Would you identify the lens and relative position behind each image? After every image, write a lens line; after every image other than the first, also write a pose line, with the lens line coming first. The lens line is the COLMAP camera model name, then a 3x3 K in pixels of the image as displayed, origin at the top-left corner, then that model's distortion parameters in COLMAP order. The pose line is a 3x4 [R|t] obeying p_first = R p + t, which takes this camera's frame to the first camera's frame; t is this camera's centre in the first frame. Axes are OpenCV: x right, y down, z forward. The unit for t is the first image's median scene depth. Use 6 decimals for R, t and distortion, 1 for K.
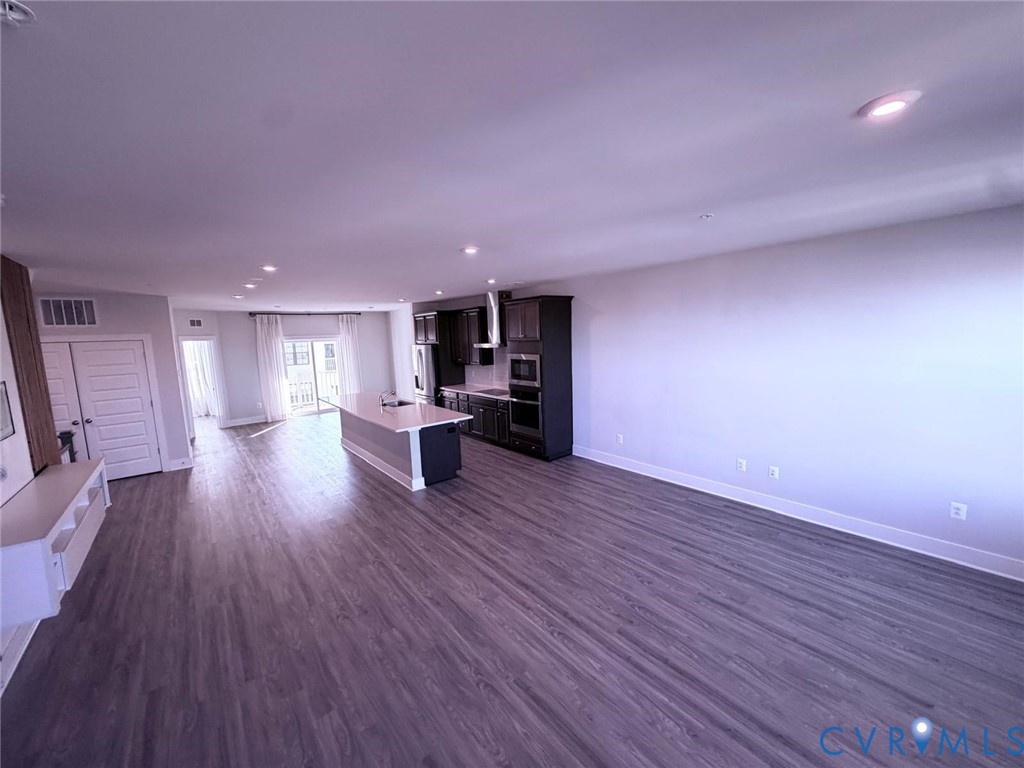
lens RADIAL K [[407.5, 0, 509.0], [0, 407.5, 384.5], [0, 0, 1]] dist [0.000682, -0.000442]
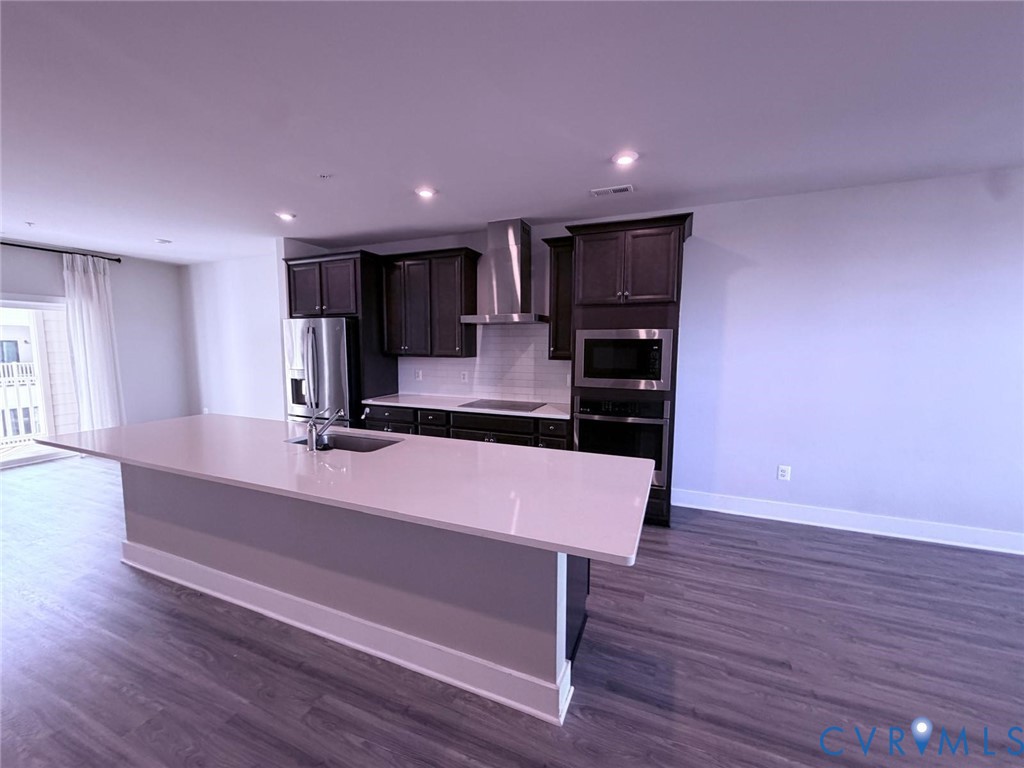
lens RADIAL K [[407.5, 0, 509.0], [0, 407.5, 384.5], [0, 0, 1]] dist [0.000682, -0.000442]
pose [[0.873438, -0.008902, 0.486855, -0.373957], [0.025668, 0.999285, -0.027777, 0.008386], [-0.486259, 0.036758, 0.873041, 0.656790]]
